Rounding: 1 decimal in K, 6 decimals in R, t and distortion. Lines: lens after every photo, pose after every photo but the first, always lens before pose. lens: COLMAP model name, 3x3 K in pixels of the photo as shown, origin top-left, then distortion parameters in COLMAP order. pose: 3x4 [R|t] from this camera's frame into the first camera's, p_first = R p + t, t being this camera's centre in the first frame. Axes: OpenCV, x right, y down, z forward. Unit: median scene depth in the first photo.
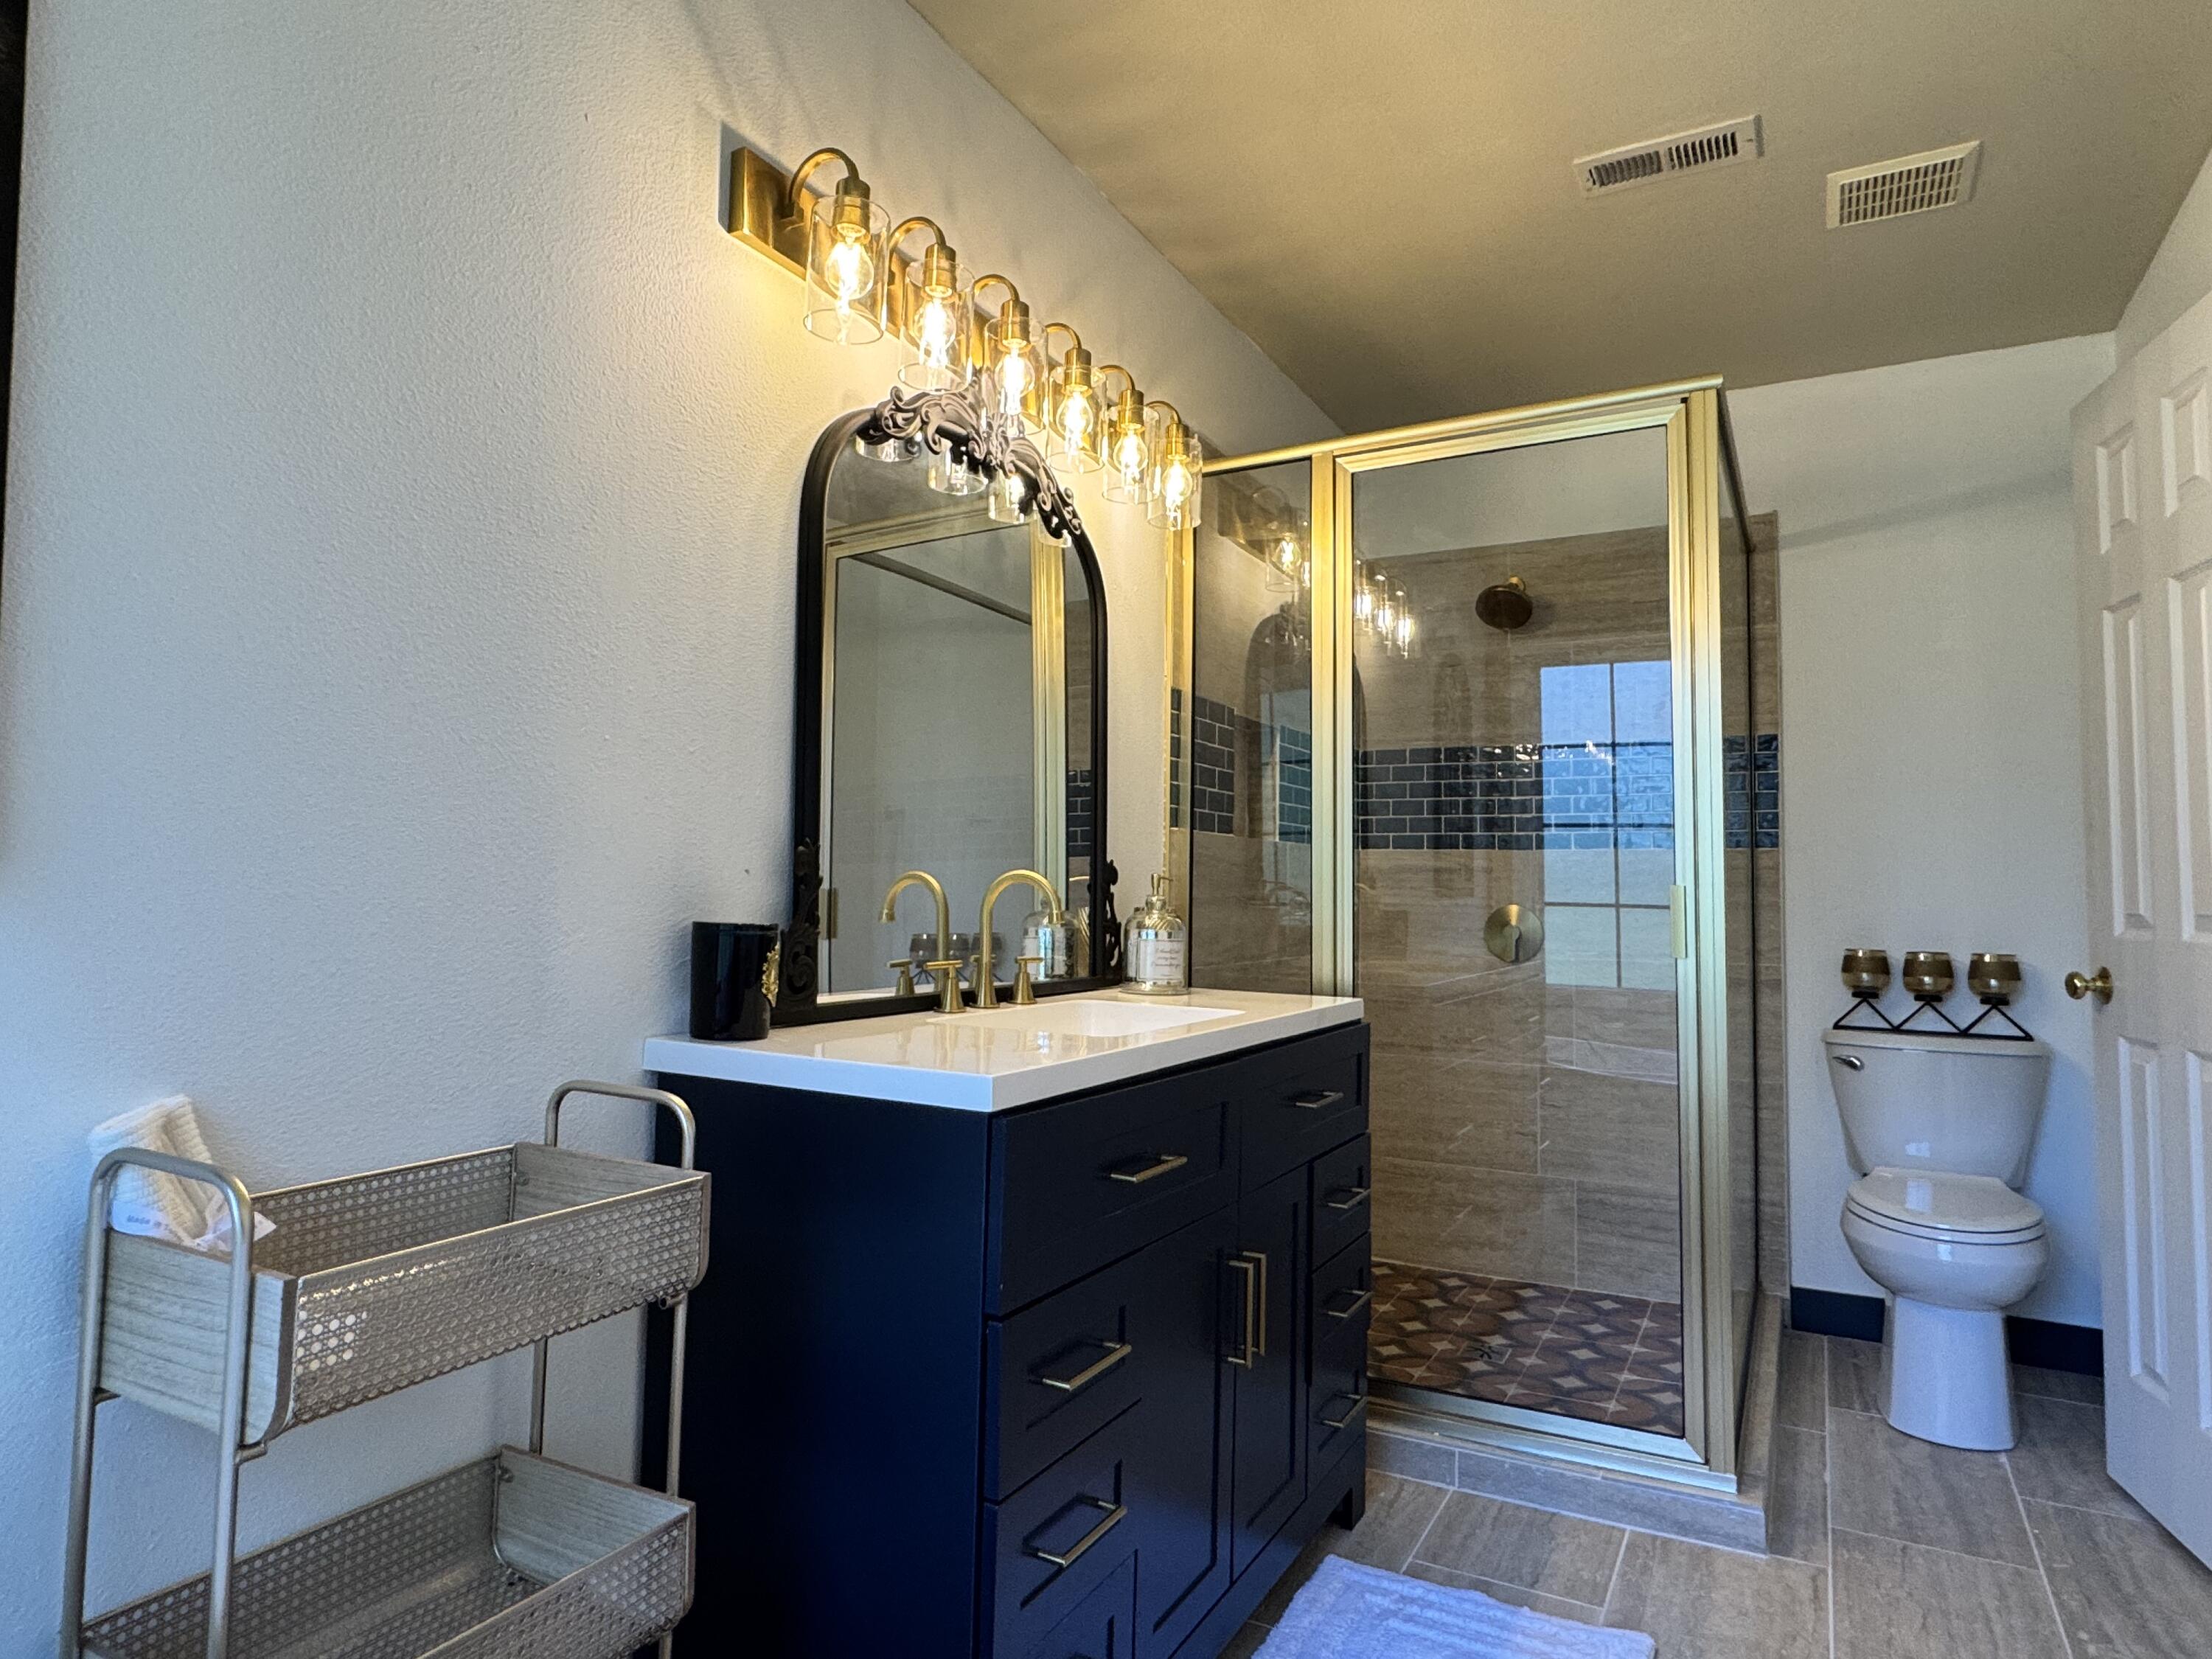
lens RADIAL K [[1319.9, 0, 1106.0], [0, 1319.9, 829.5], [0, 0, 1]] dist [-0.001890, 0.001091]
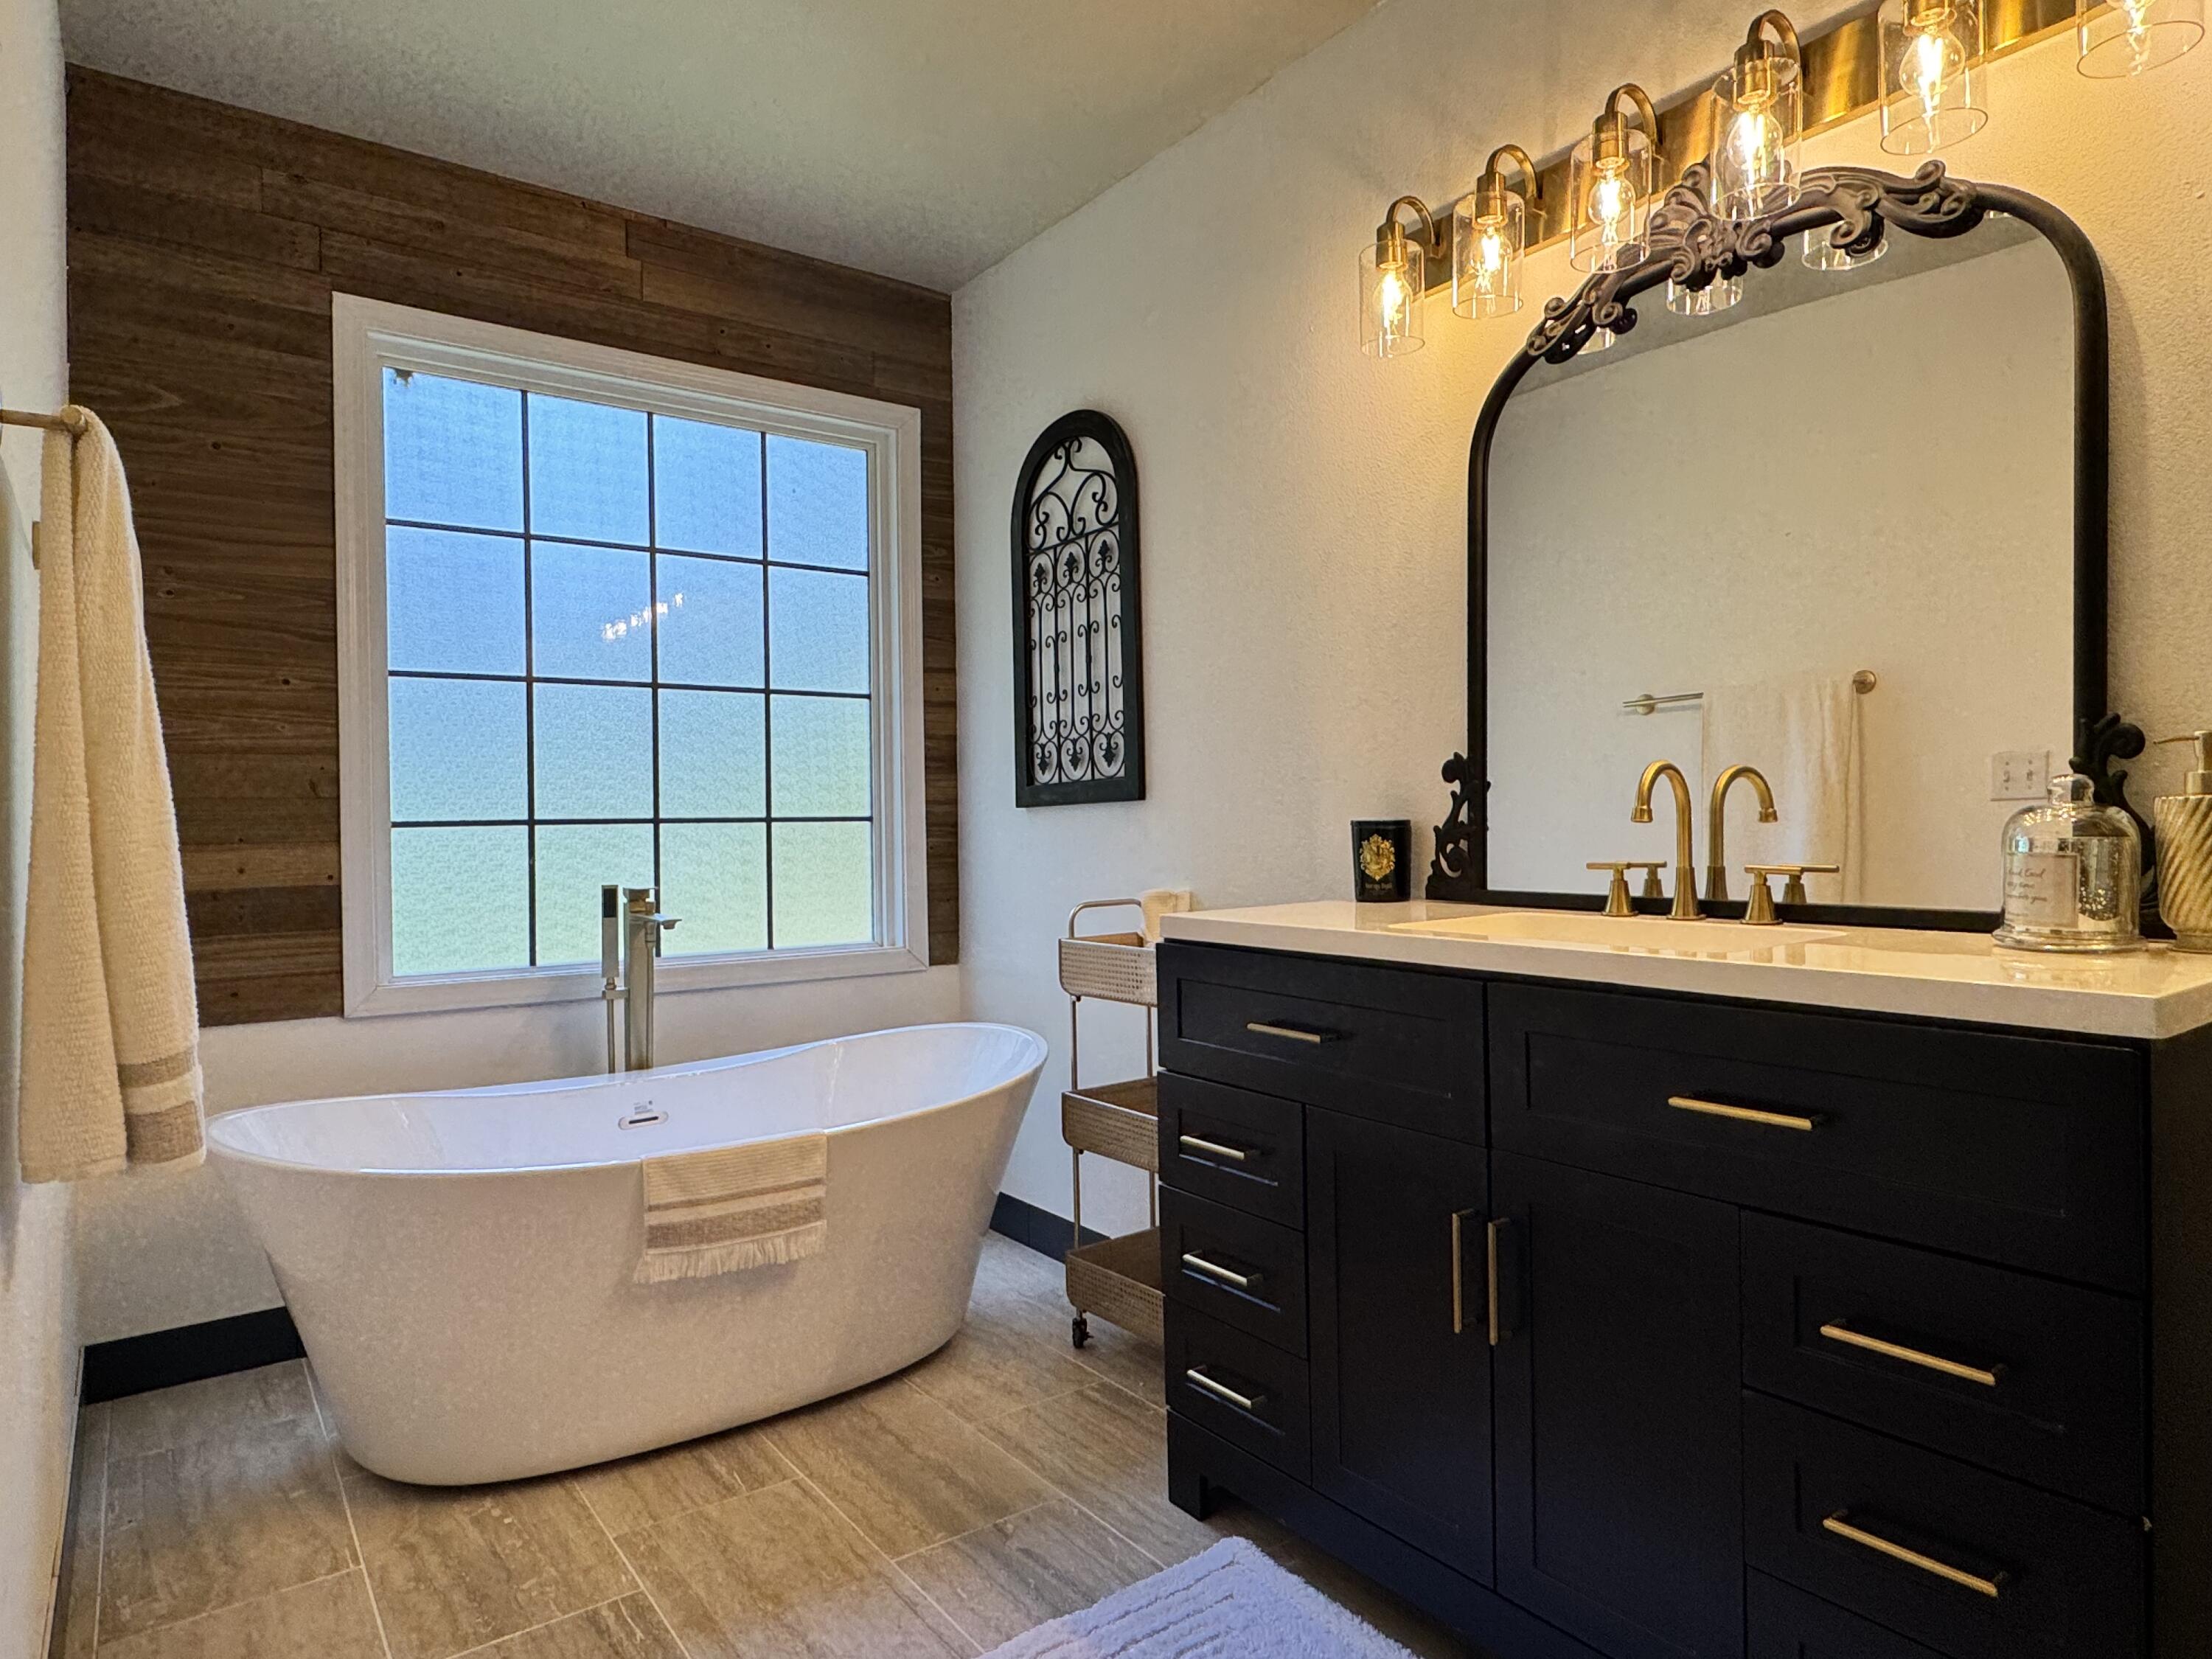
lens RADIAL K [[1319.9, 0, 1106.0], [0, 1319.9, 829.5], [0, 0, 1]] dist [-0.001890, 0.001091]
pose [[-0.431103, 0.001655, -0.902301, 0.920280], [0.052377, 0.998358, -0.023194, 0.082447], [0.900781, -0.057259, -0.430481, 1.104876]]
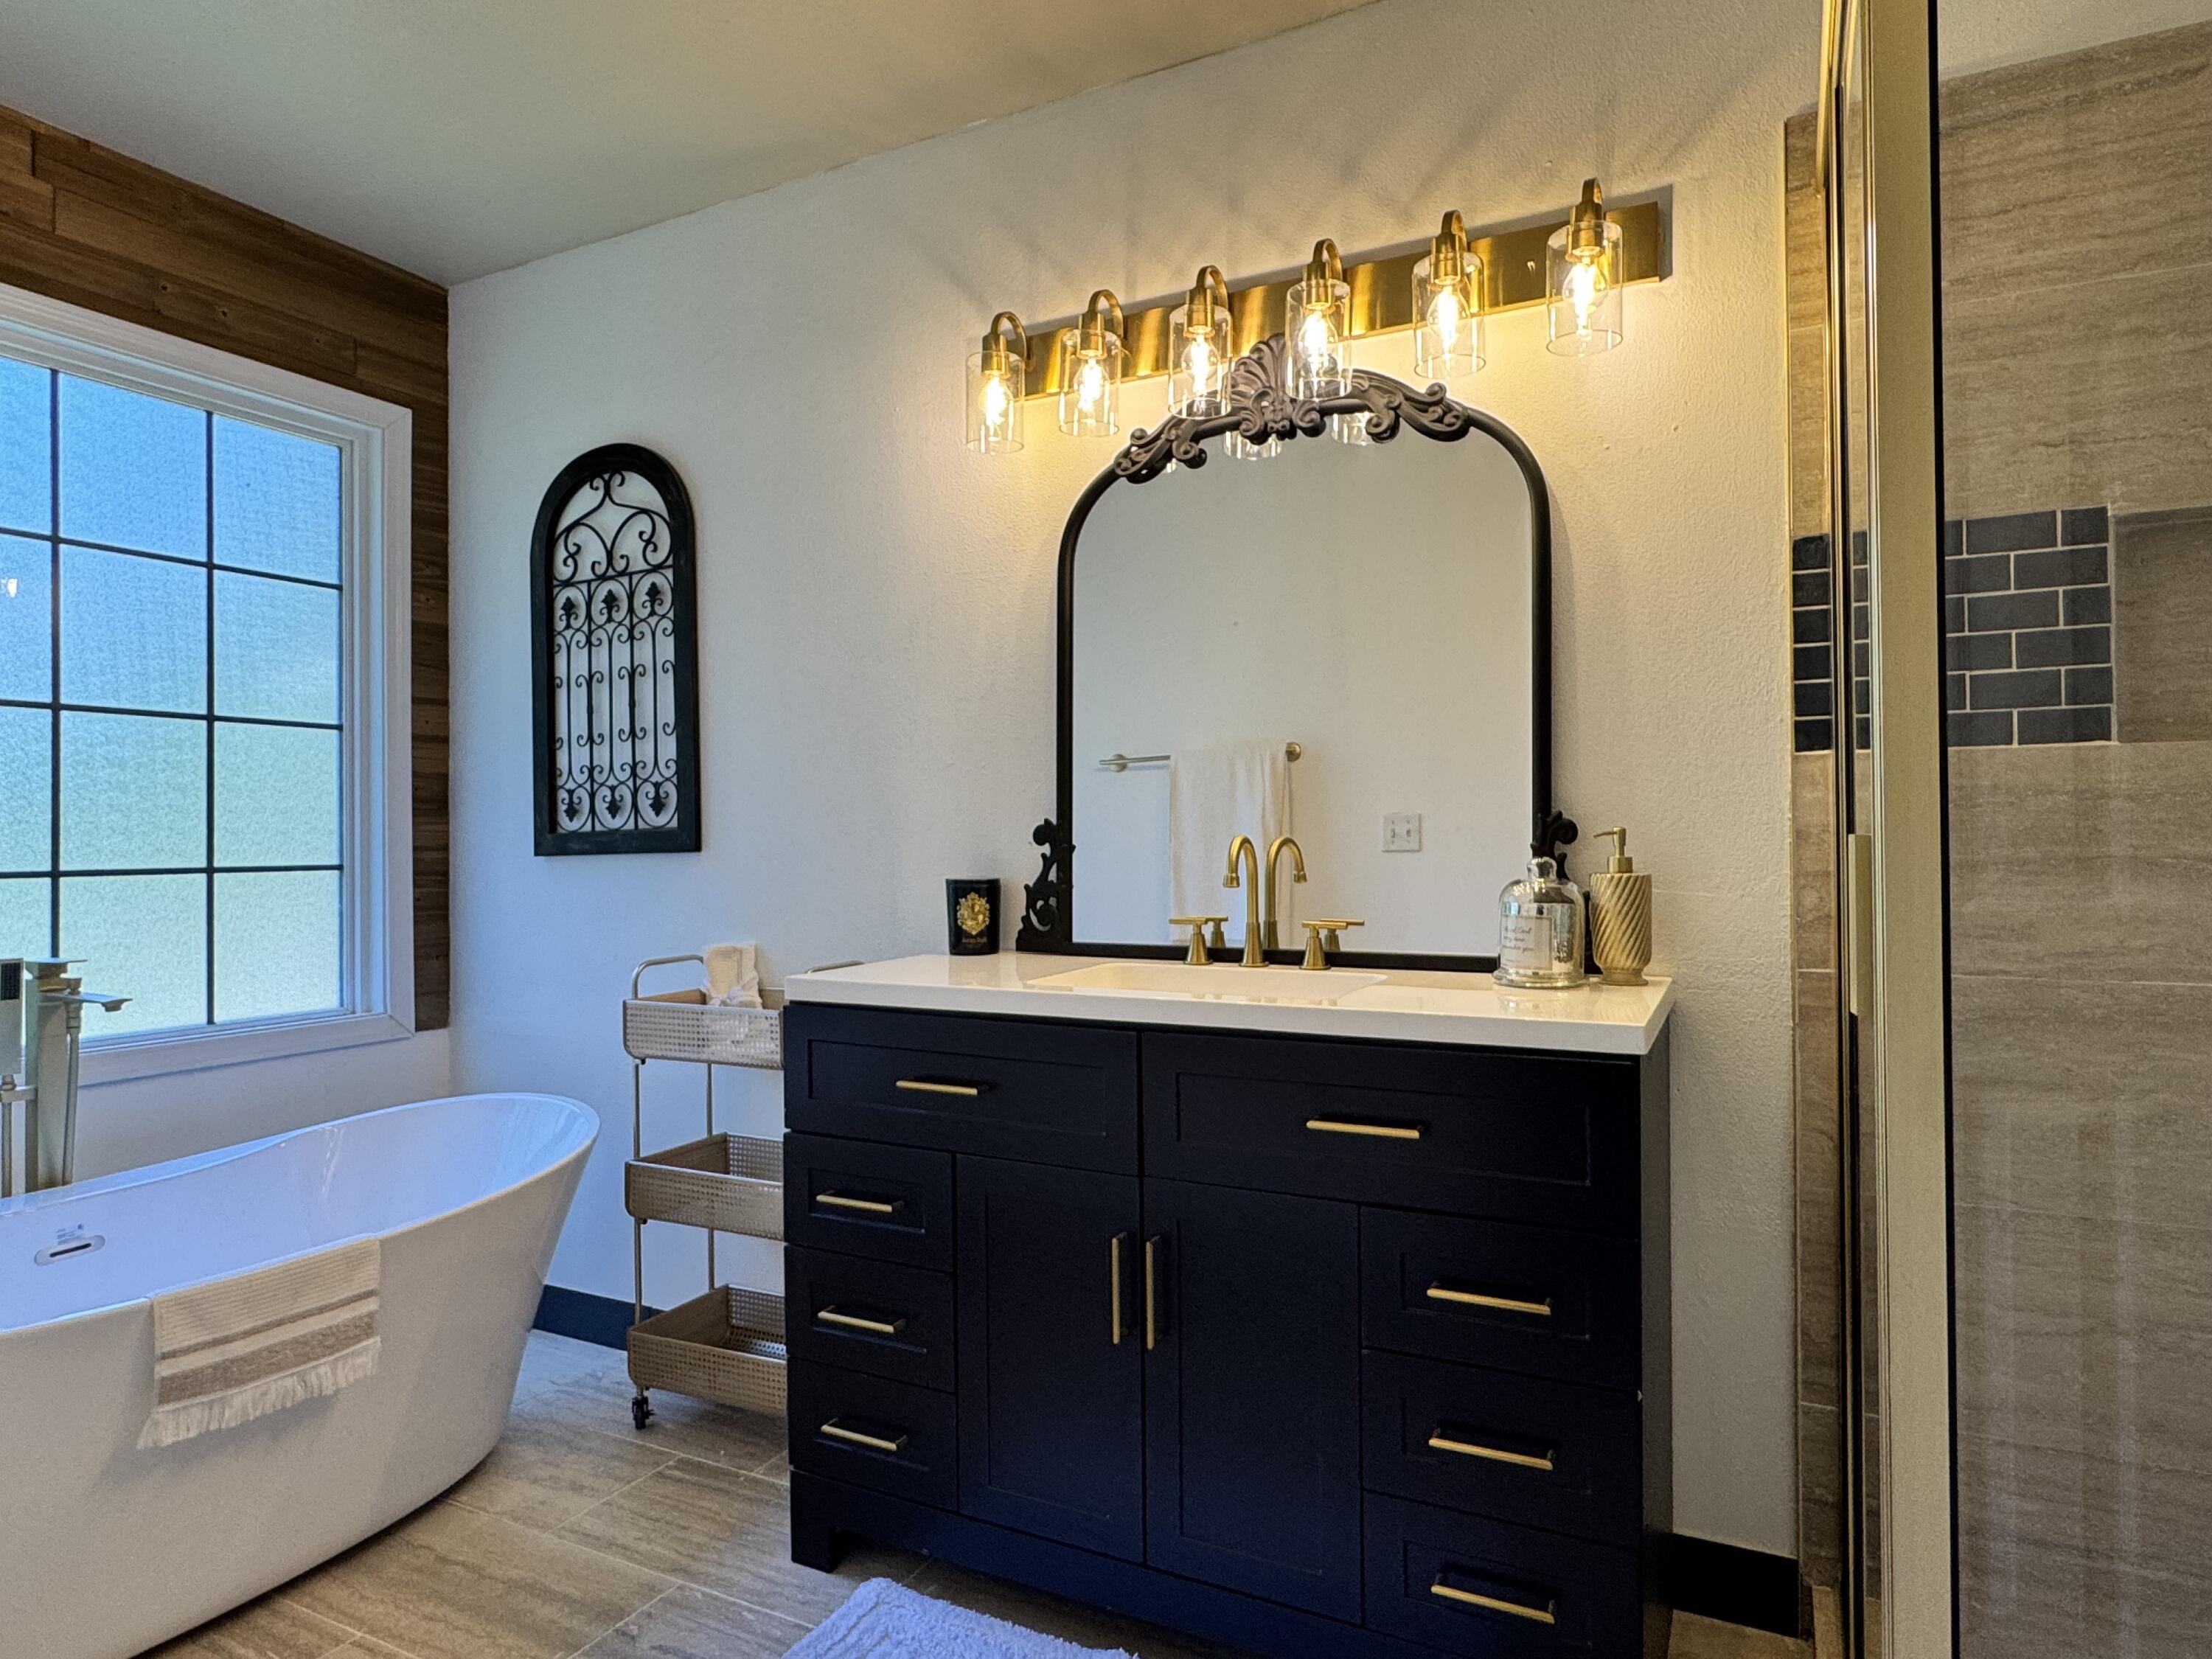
lens RADIAL K [[1319.9, 0, 1106.0], [0, 1319.9, 829.5], [0, 0, 1]] dist [-0.001890, 0.001091]
pose [[0.019739, -0.014589, -0.999699, 1.021481], [0.055975, 0.998341, -0.013464, 0.037717], [0.998237, -0.055692, 0.020522, 0.926784]]
